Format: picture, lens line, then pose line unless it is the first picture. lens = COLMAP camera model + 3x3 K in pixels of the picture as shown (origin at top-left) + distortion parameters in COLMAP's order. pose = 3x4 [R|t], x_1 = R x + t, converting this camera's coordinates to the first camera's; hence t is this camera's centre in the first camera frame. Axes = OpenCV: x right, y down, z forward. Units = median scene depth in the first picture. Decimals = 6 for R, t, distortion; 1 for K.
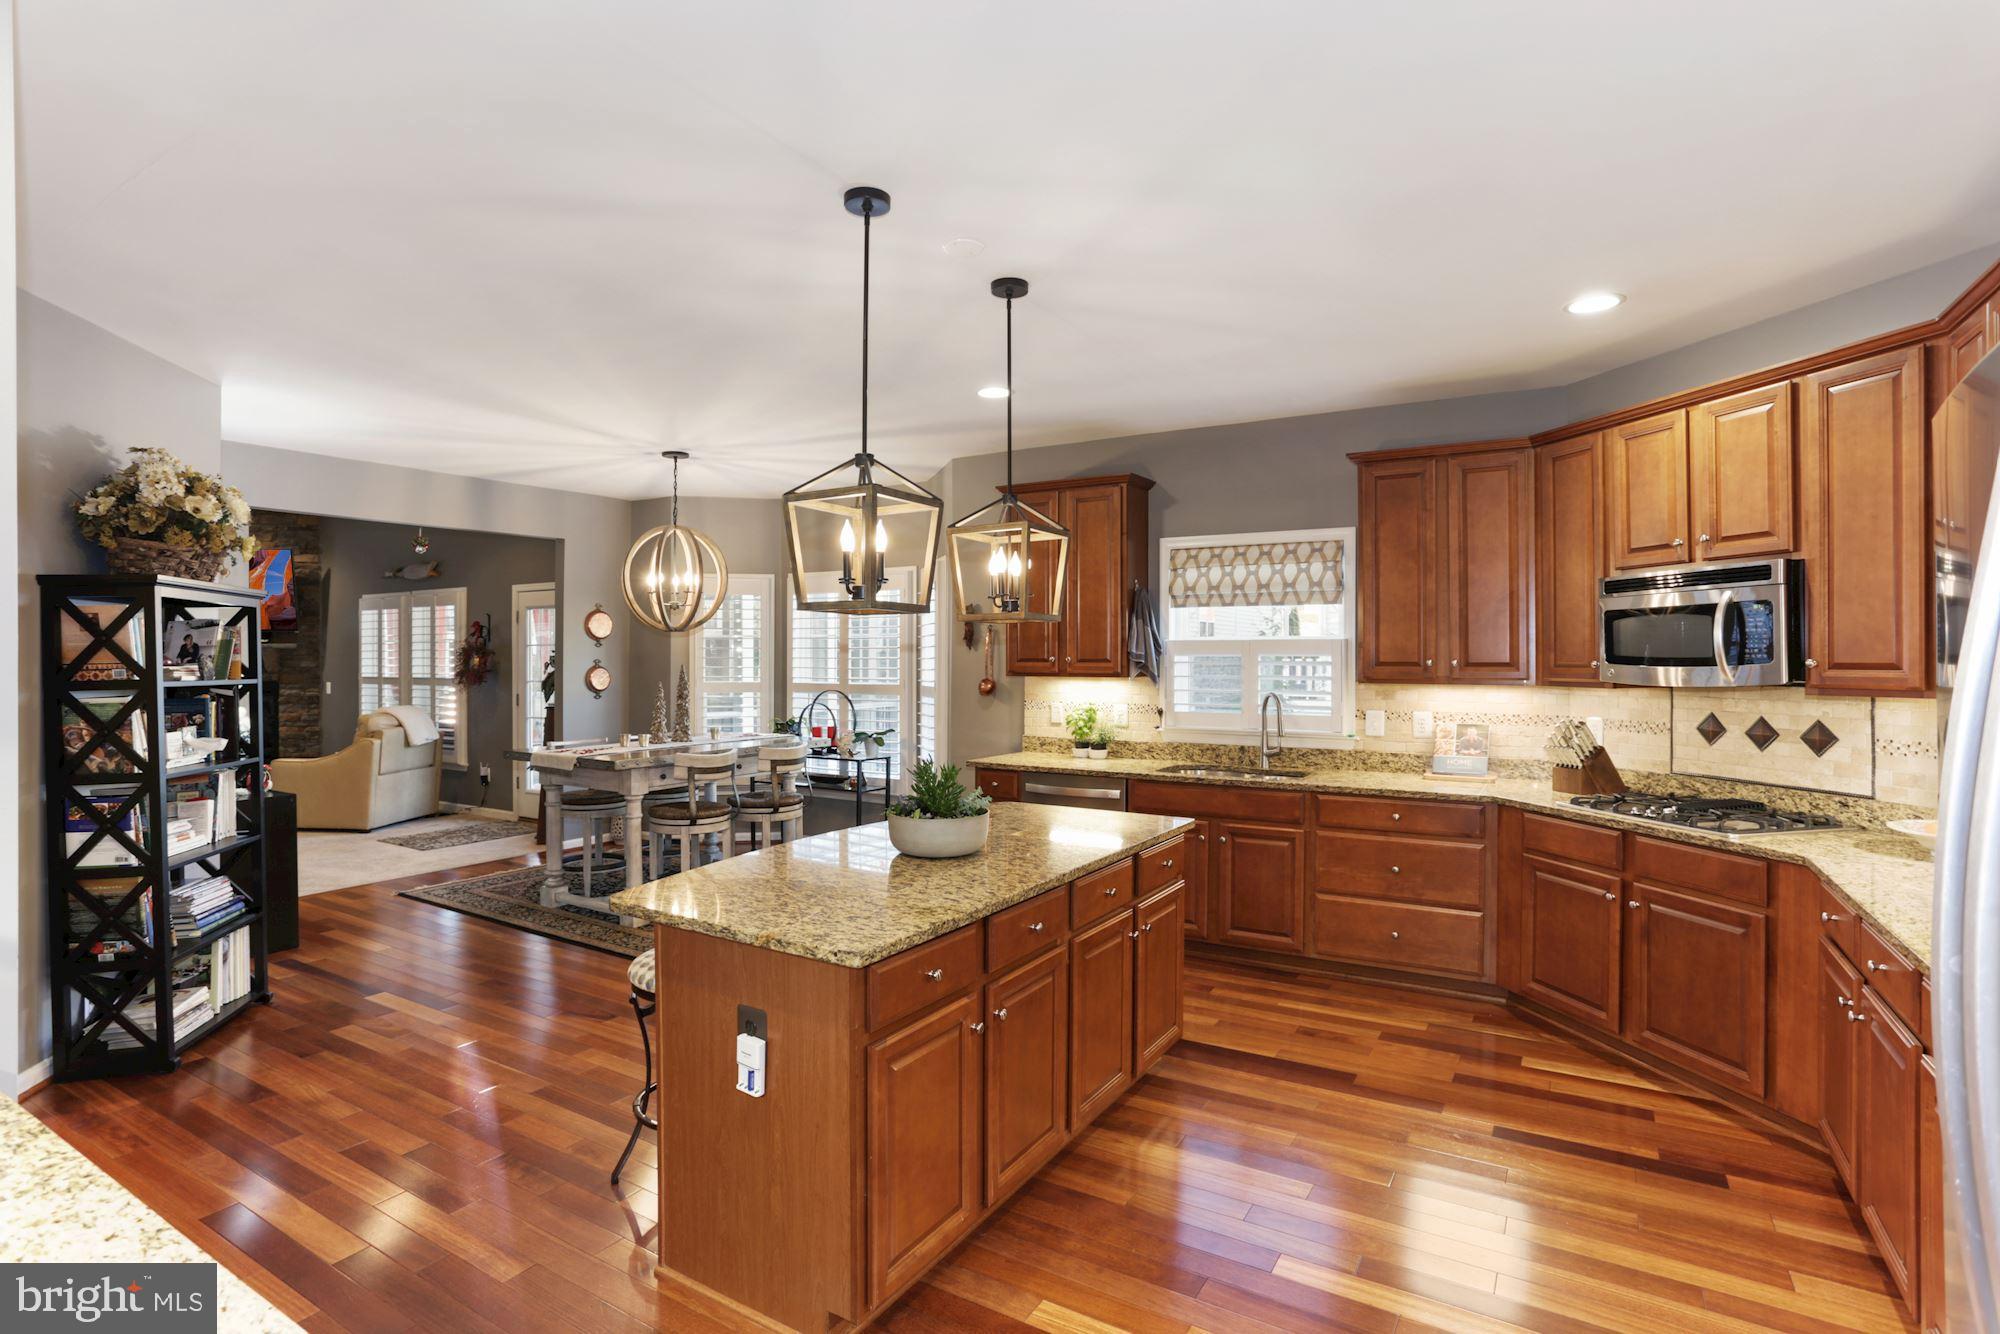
lens RADIAL K [[983.5, 0, 974.6], [0, 983.5, 655.4], [0, 0, 1]] dist [-0.049653, 0.028462]
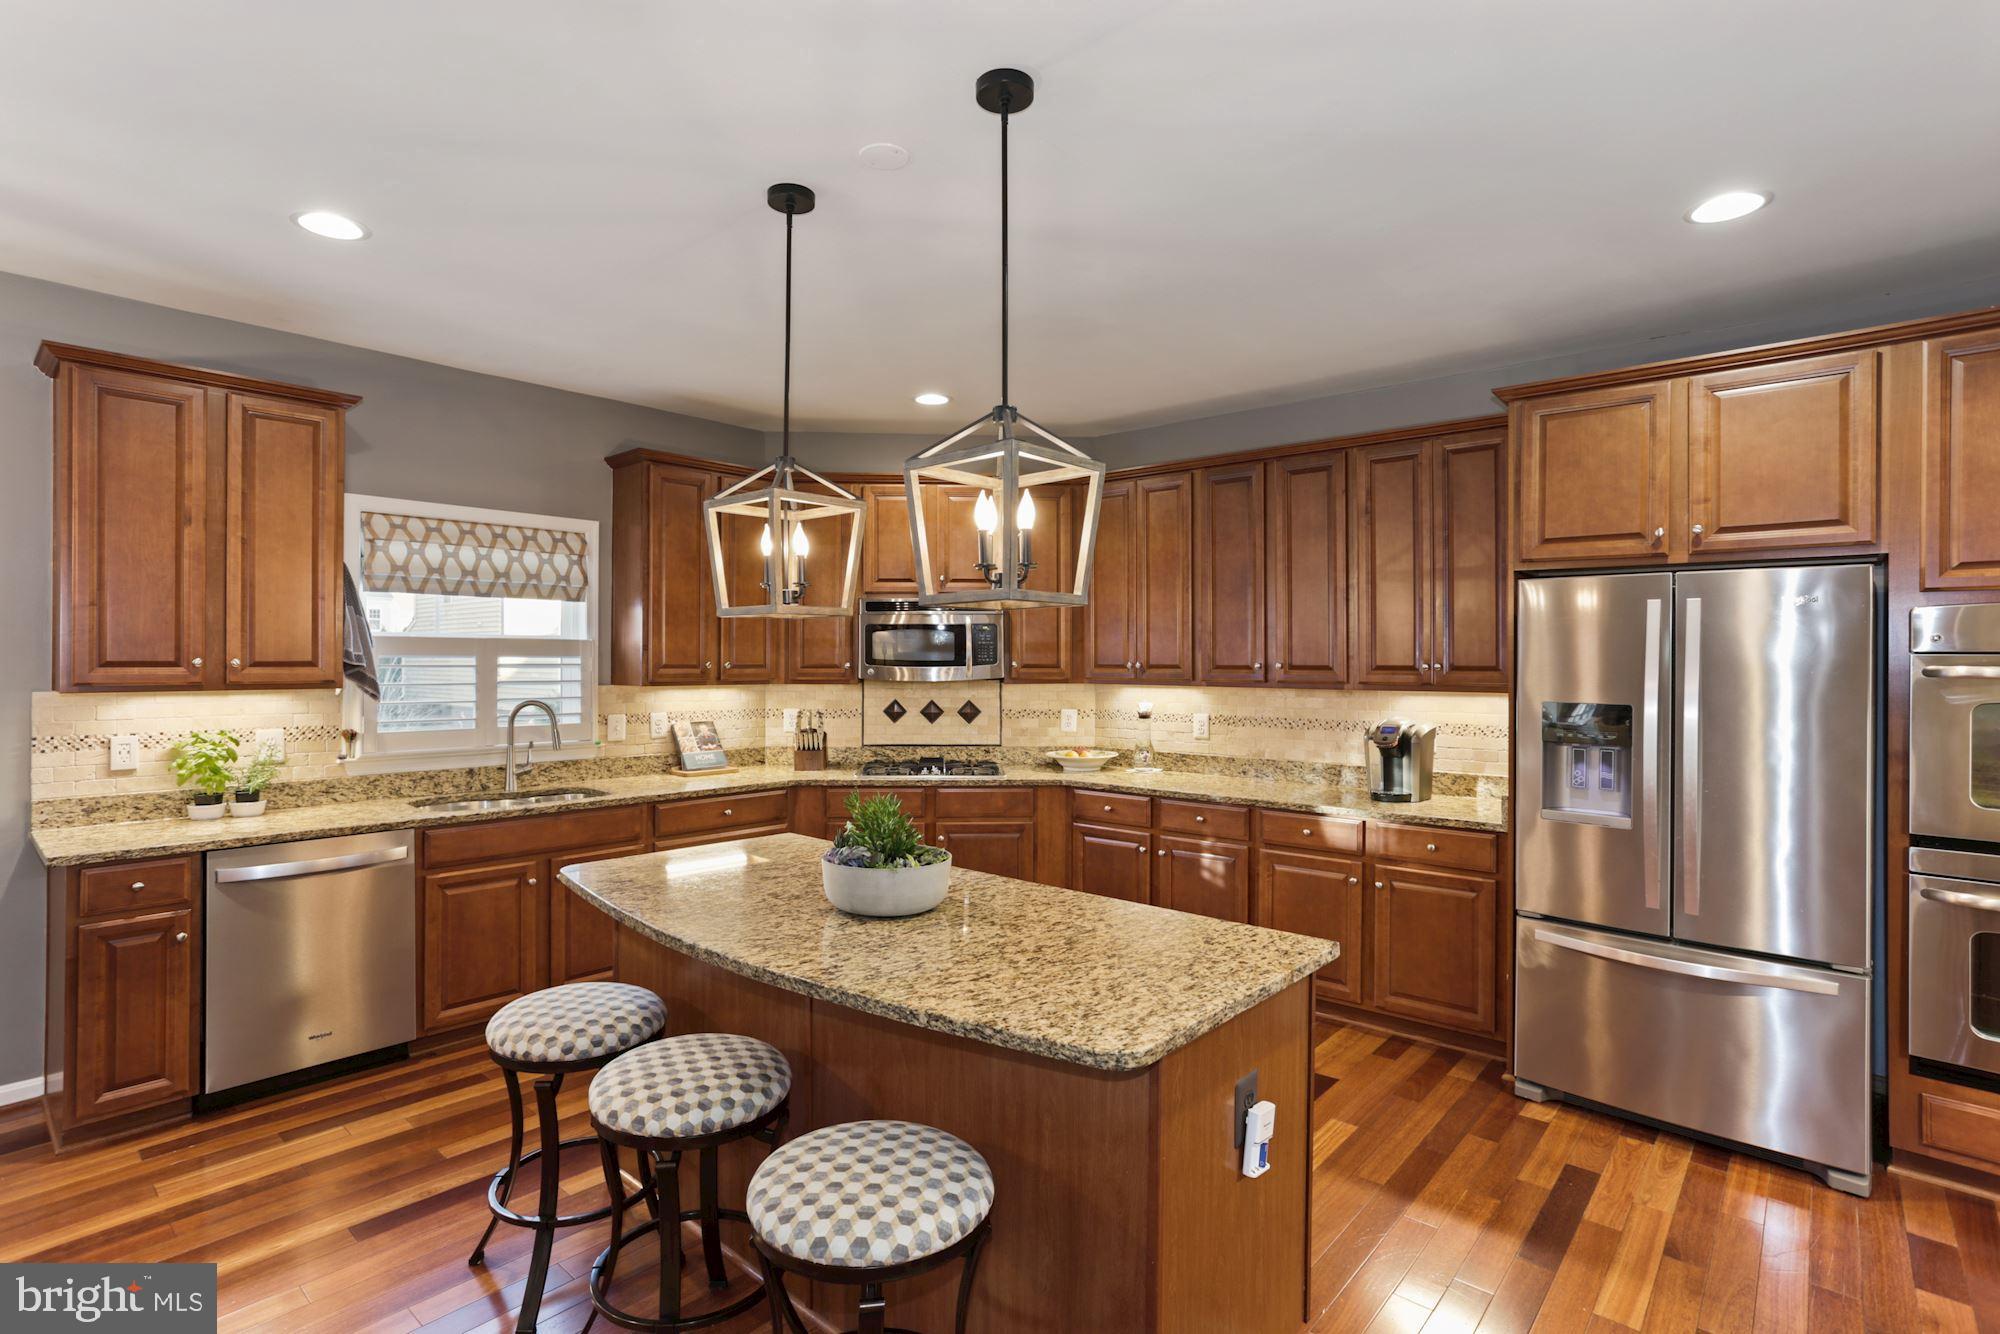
lens RADIAL K [[981.9, 0, 993.8], [0, 981.9, 661.5], [0, 0, 1]] dist [-0.048066, 0.029882]
pose [[0.159780, -0.001761, 0.987151, -0.451836], [-0.005670, 0.999980, 0.002702, -0.001021], [-0.987136, -0.006029, 0.159767, 0.442652]]
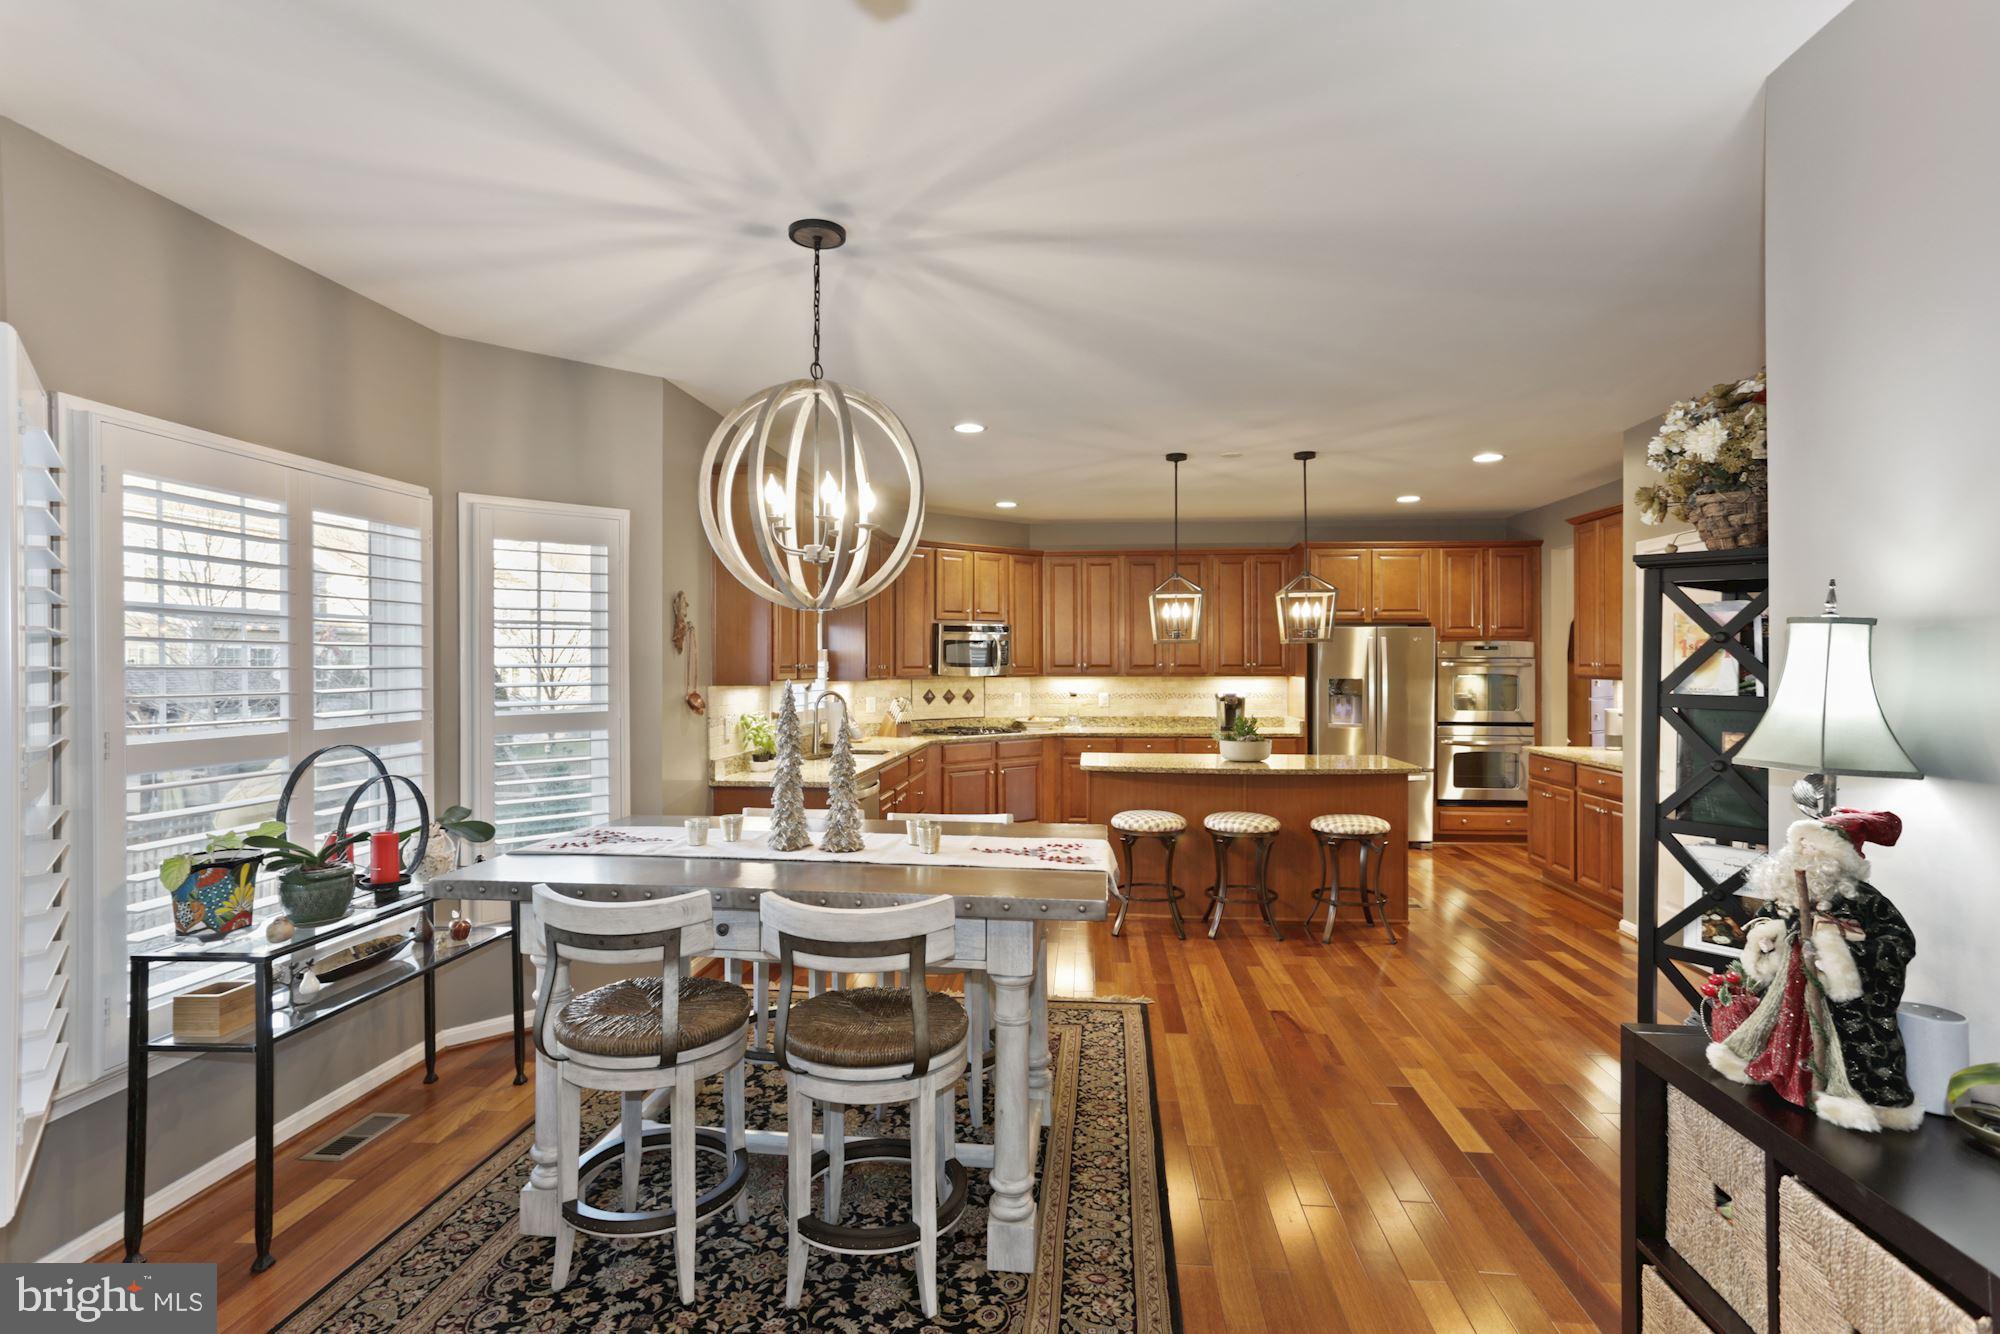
lens RADIAL K [[976.1, 0, 990.8], [0, 976.1, 655.2], [0, 0, 1]] dist [-0.047504, 0.029253]
pose [[-0.448121, 0.007553, 0.893941, -0.872229], [-0.000268, 0.999963, -0.008582, 0.001639], [-0.893973, -0.004085, -0.448103, 1.307551]]
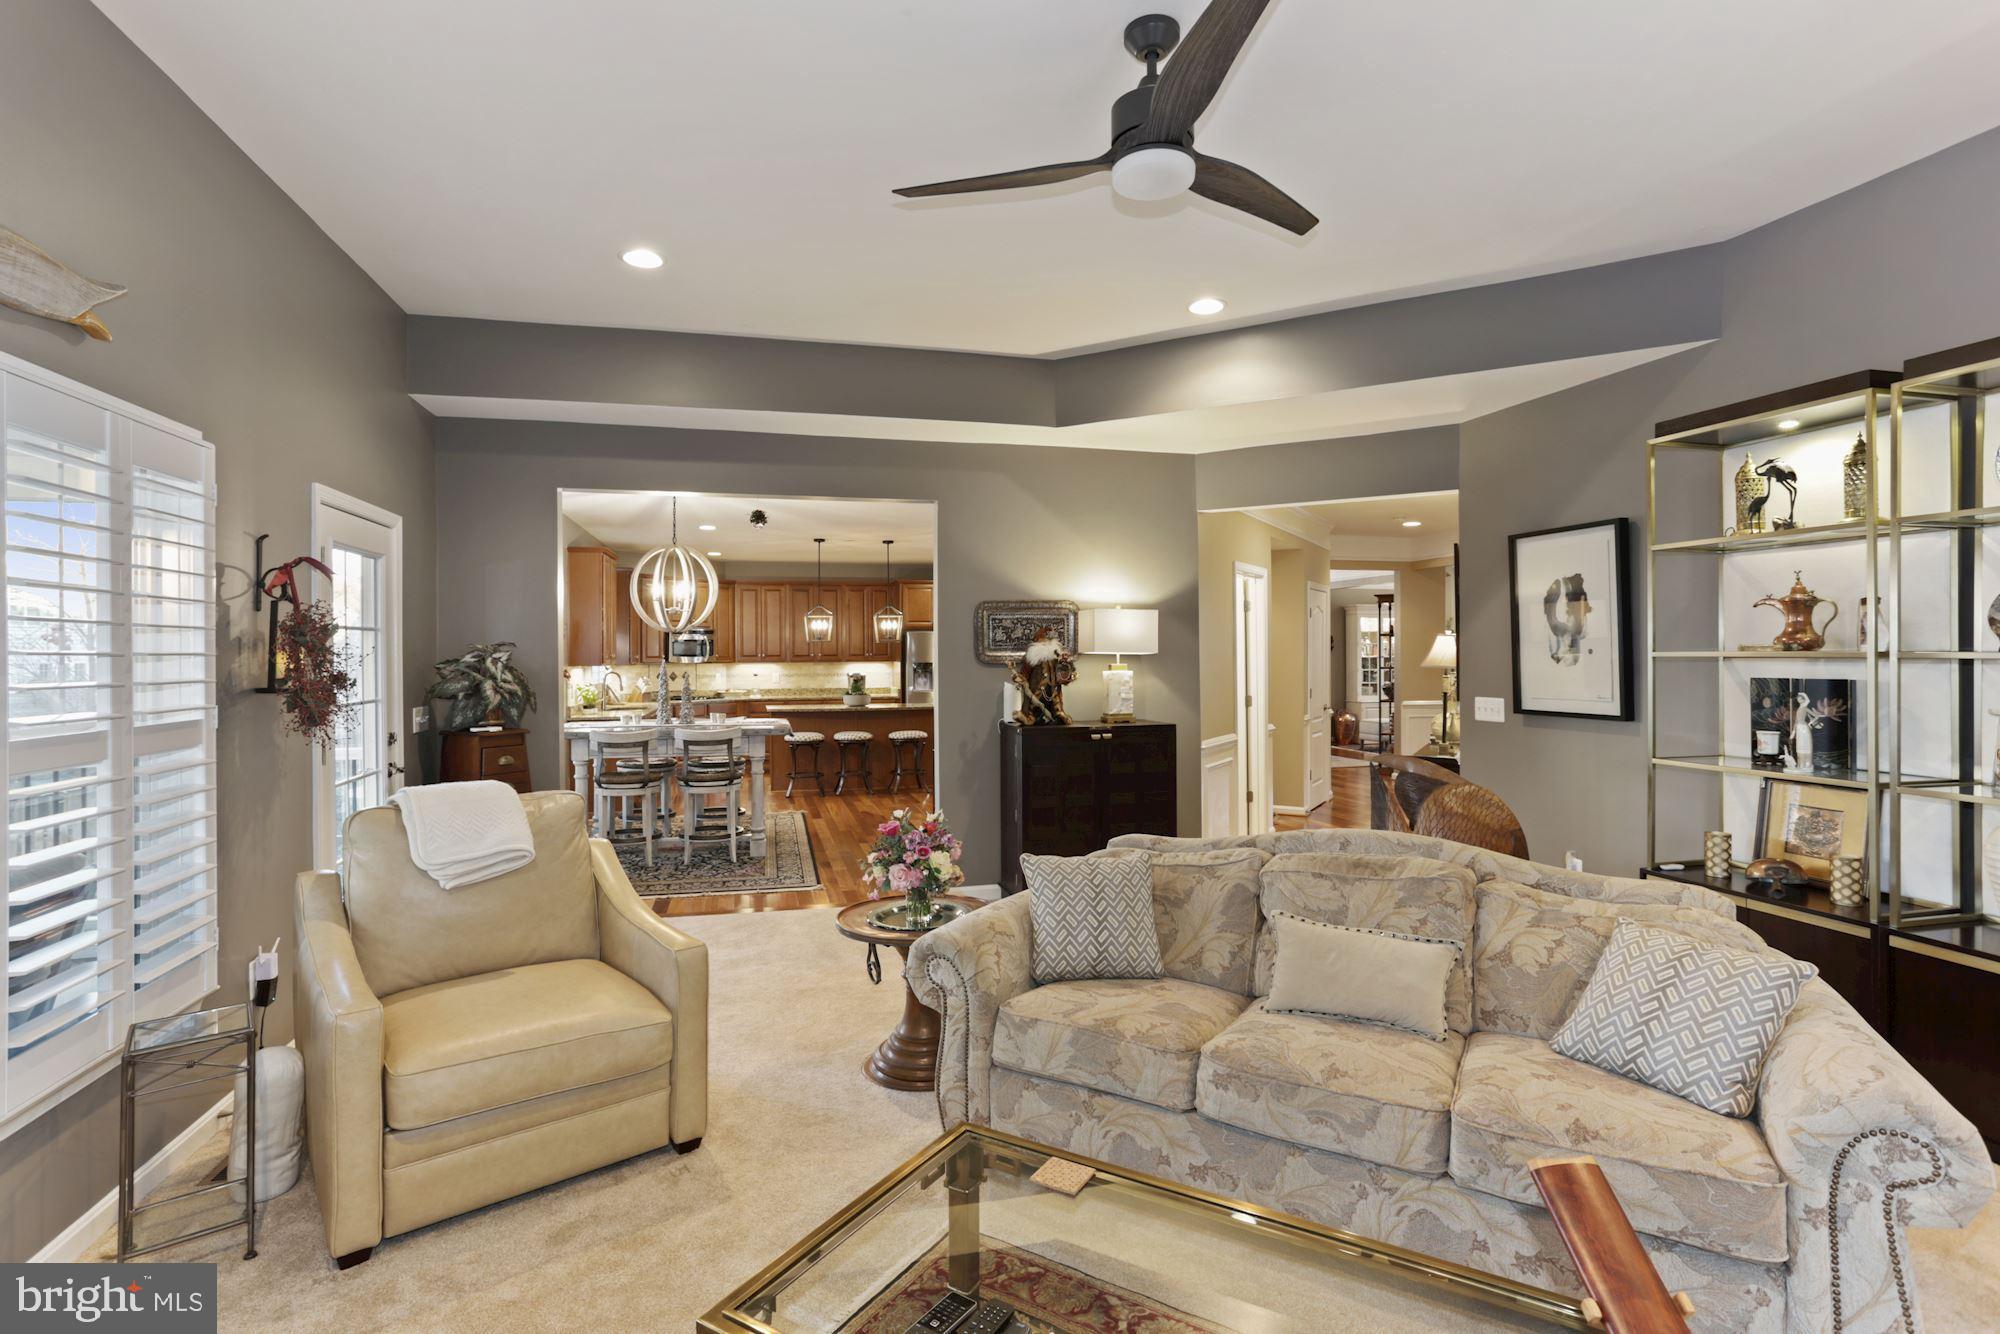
lens RADIAL K [[983.5, 0, 974.6], [0, 983.5, 655.4], [0, 0, 1]] dist [-0.049653, 0.028462]
pose [[-0.712965, 0.002645, 0.701195, -1.624566], [0.003909, 0.999992, 0.000202, 0.005884], [-0.701189, 0.002885, -0.712970, 1.842008]]
